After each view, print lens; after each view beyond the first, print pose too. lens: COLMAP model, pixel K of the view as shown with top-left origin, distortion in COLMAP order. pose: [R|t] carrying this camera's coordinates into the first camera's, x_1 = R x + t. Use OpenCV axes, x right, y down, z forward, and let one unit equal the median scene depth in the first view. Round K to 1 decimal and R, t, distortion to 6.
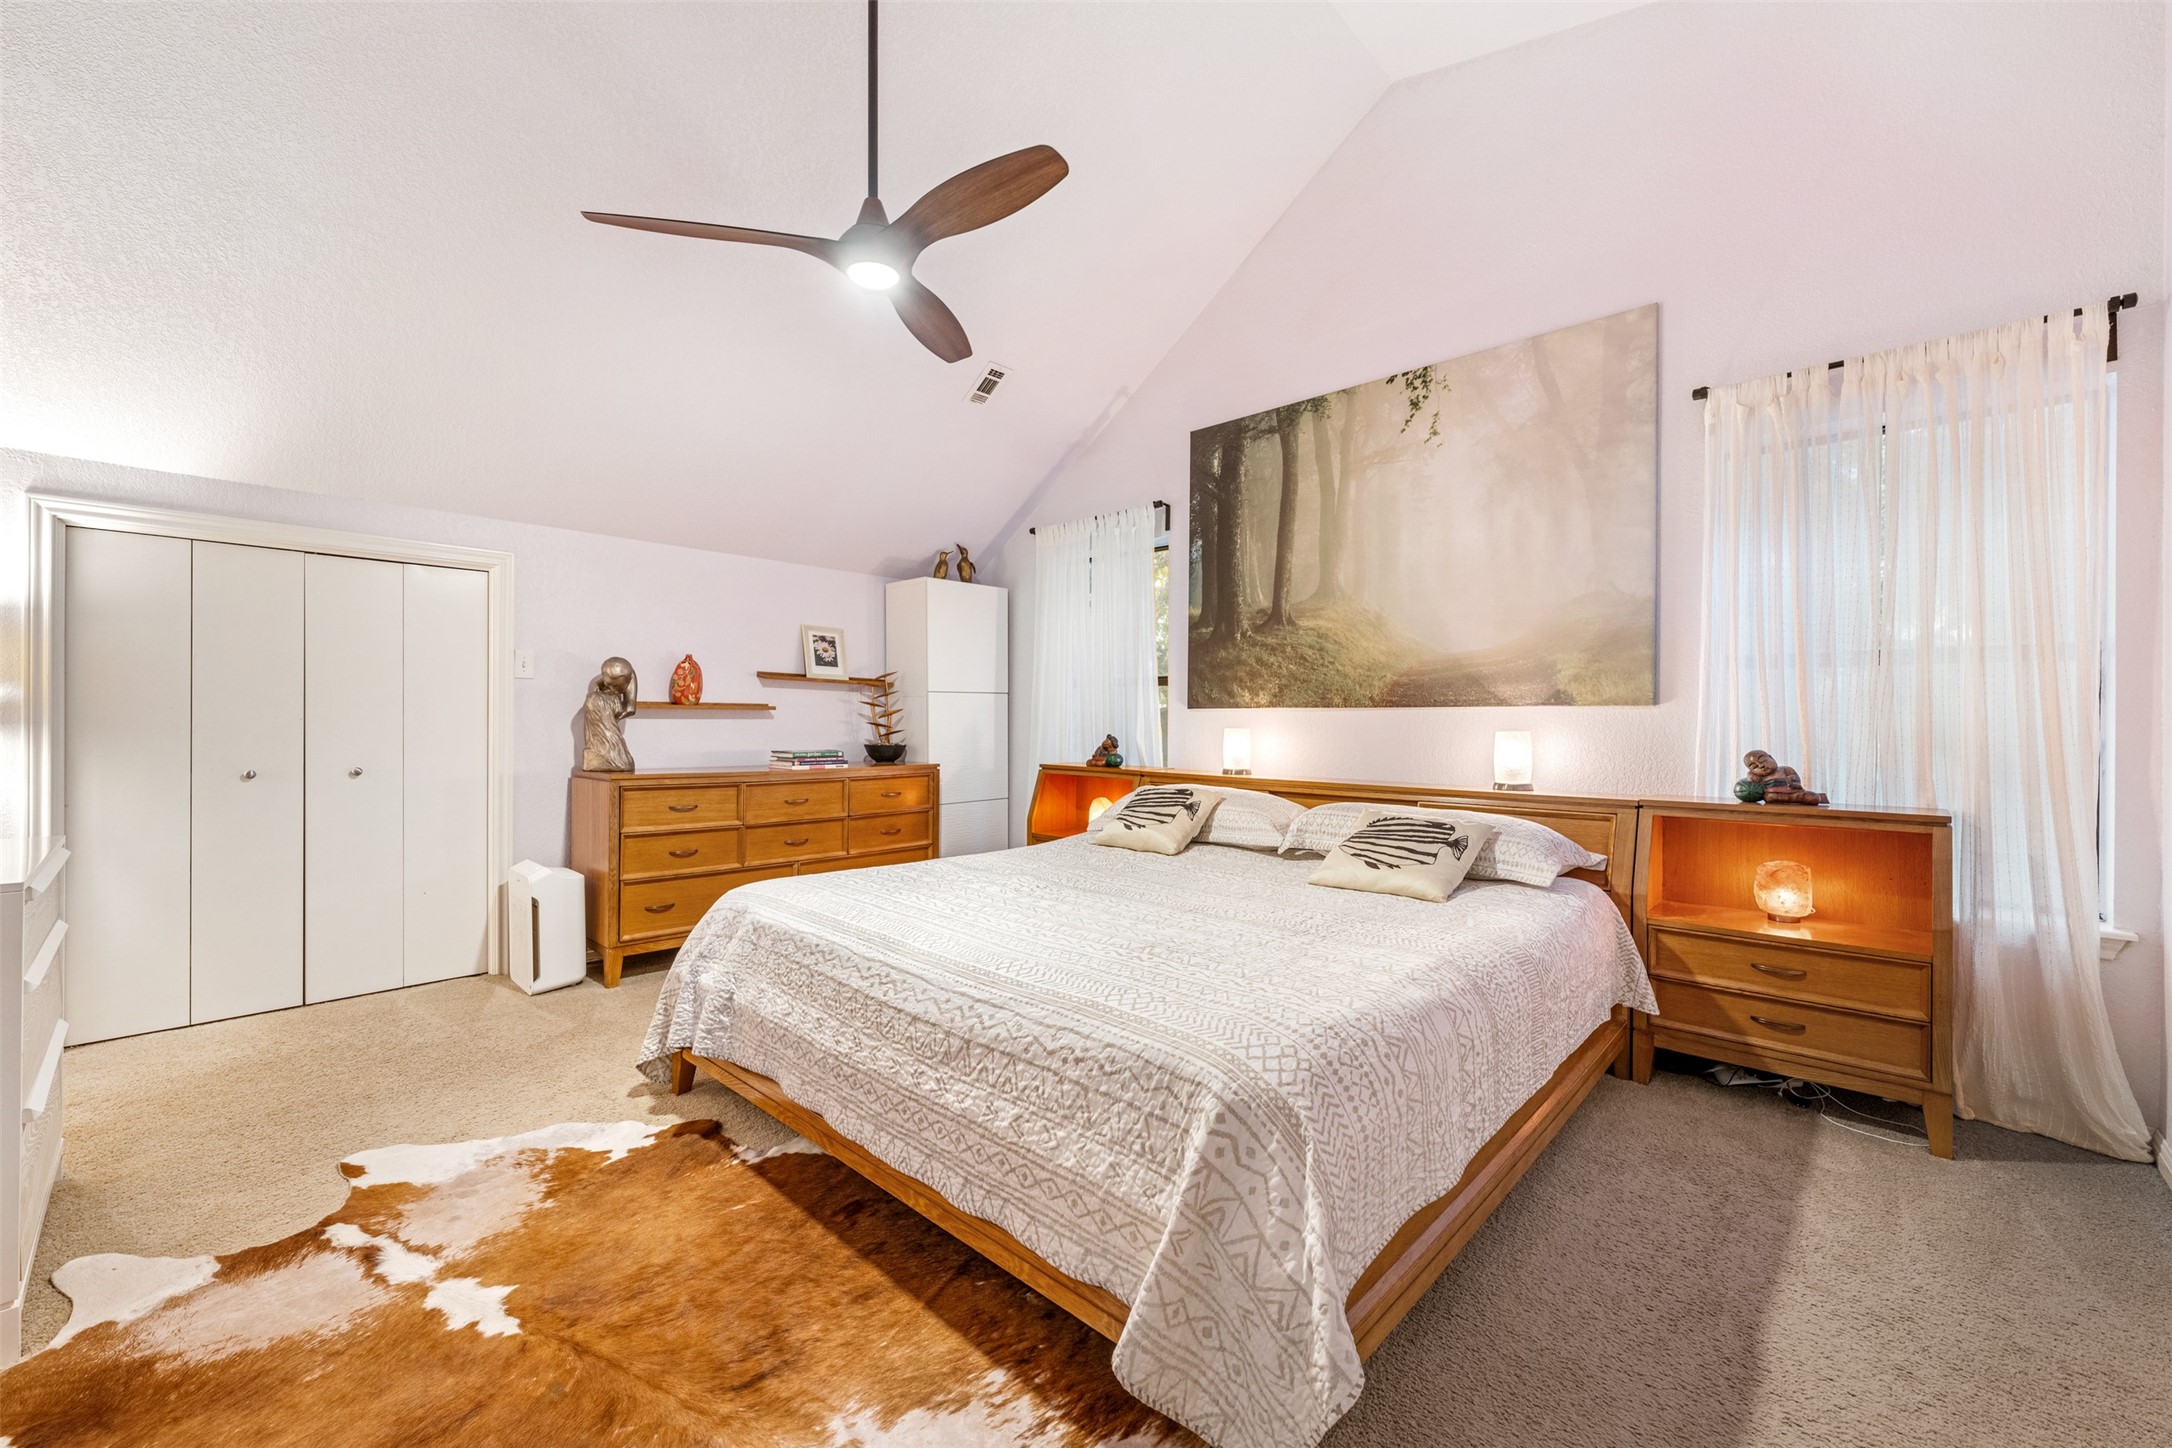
lens RADIAL K [[867.9, 0, 1087.7], [0, 867.9, 728.5], [0, 0, 1]] dist [-0.008217, 0.000065]
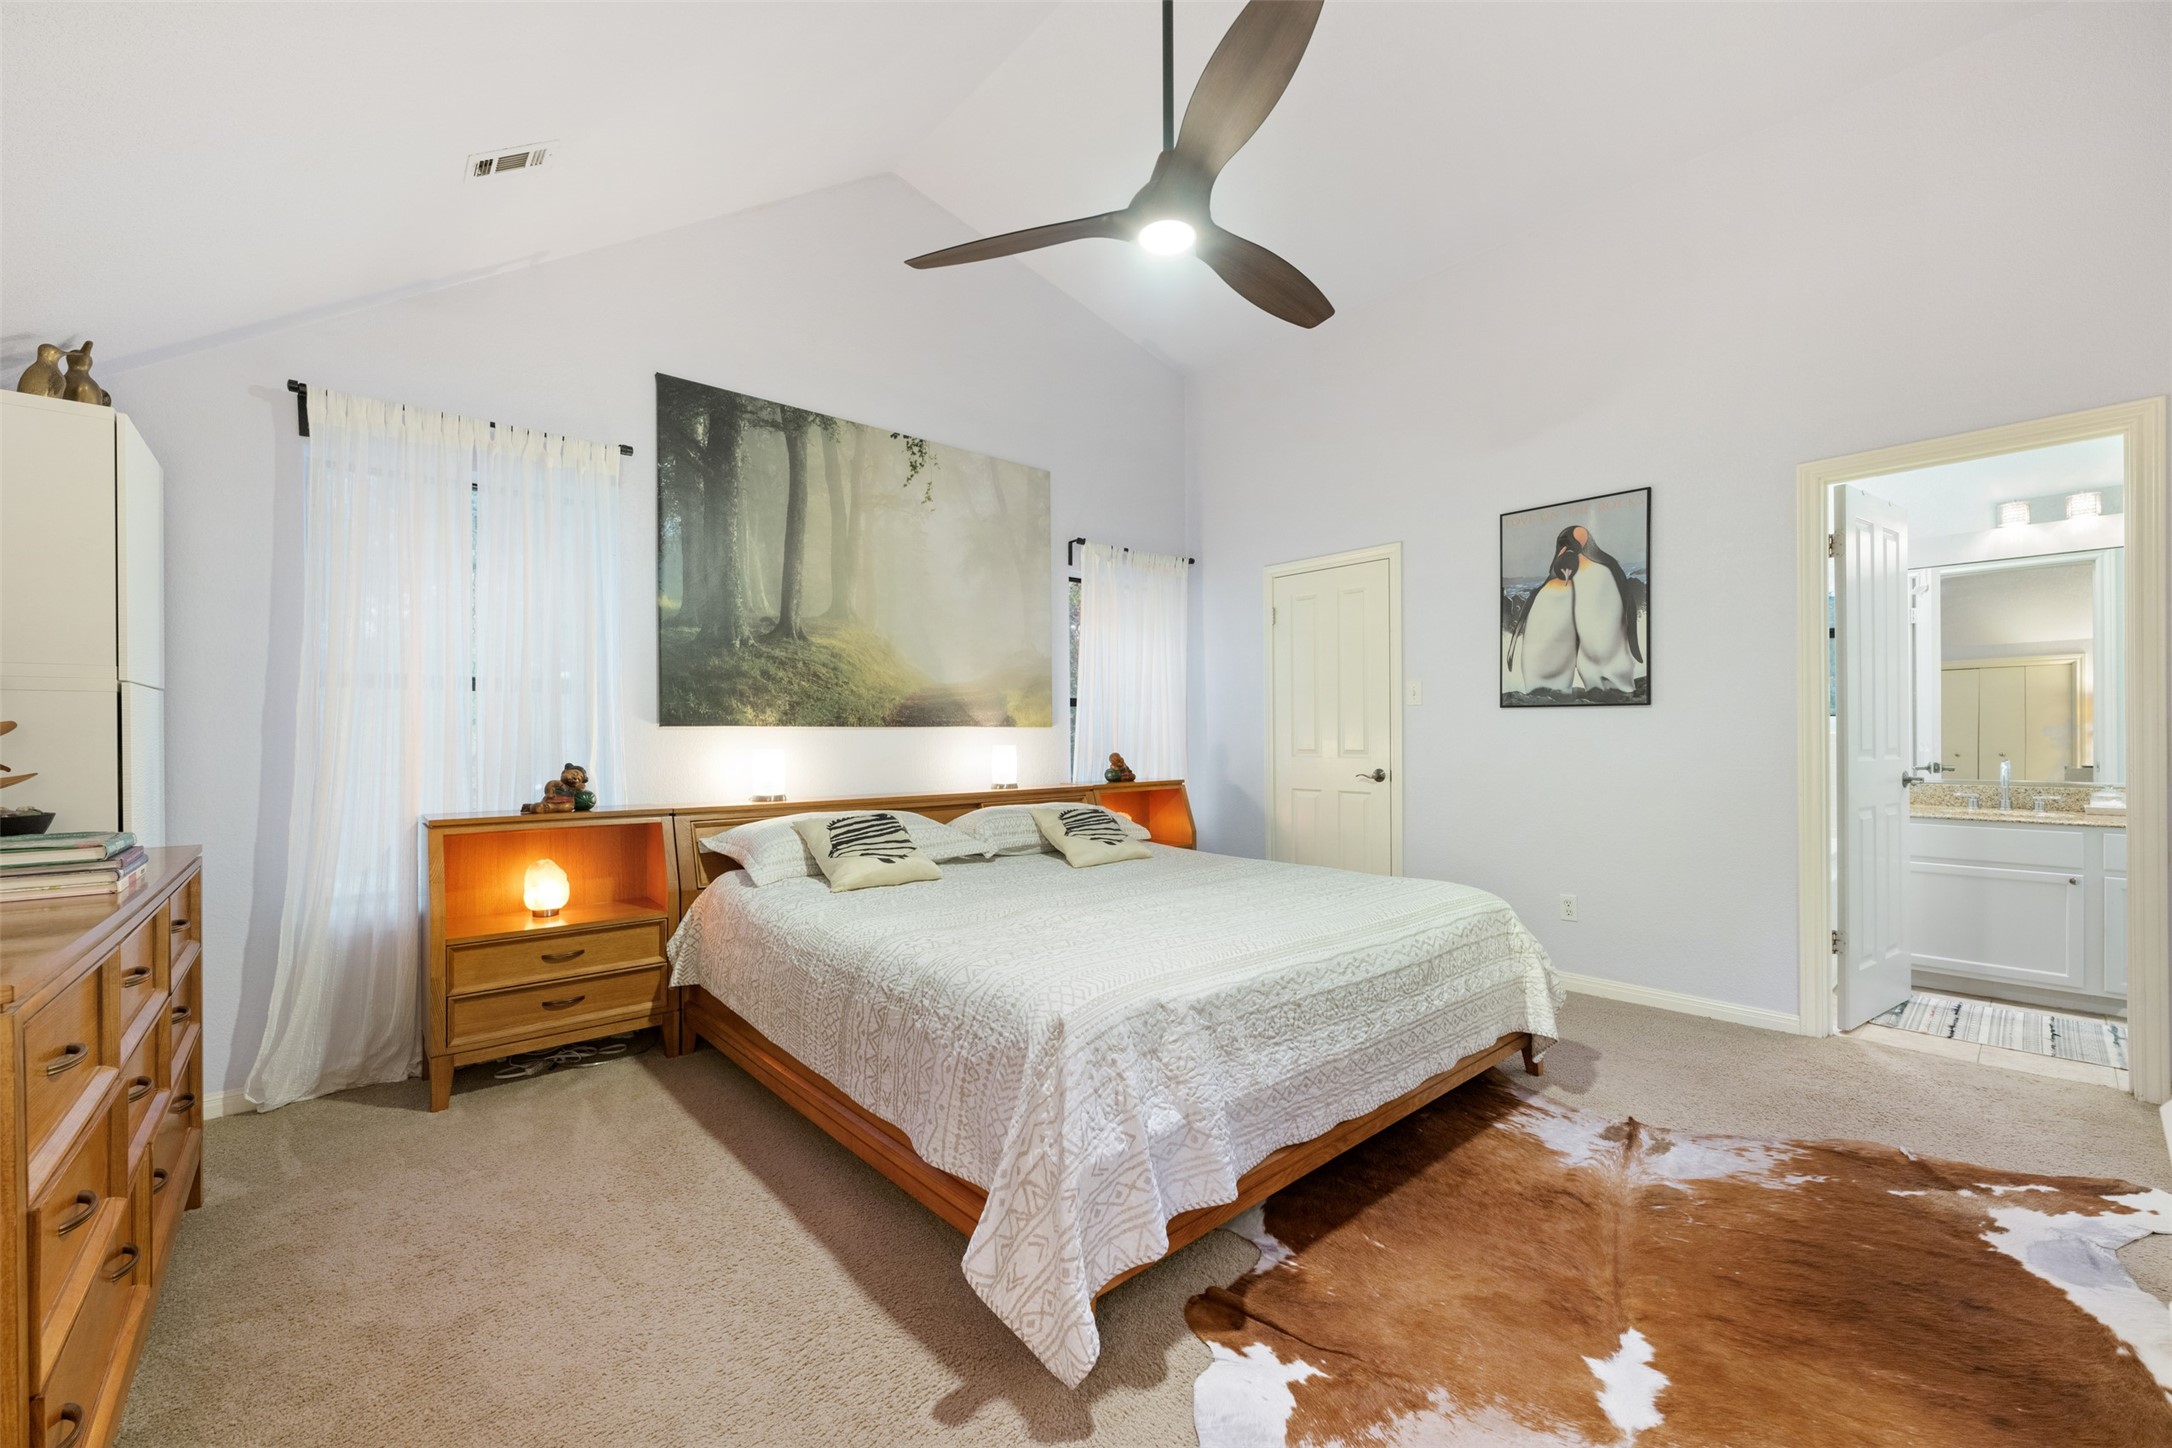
lens RADIAL K [[856.4, 0, 1087.6], [0, 856.4, 737.1], [0, 0, 1]] dist [0.001382, 0.000028]
pose [[0.097334, -0.007866, 0.995221, -0.726828], [0.015661, 0.999857, 0.006371, -0.014055], [-0.995129, 0.014966, 0.097443, 0.640202]]
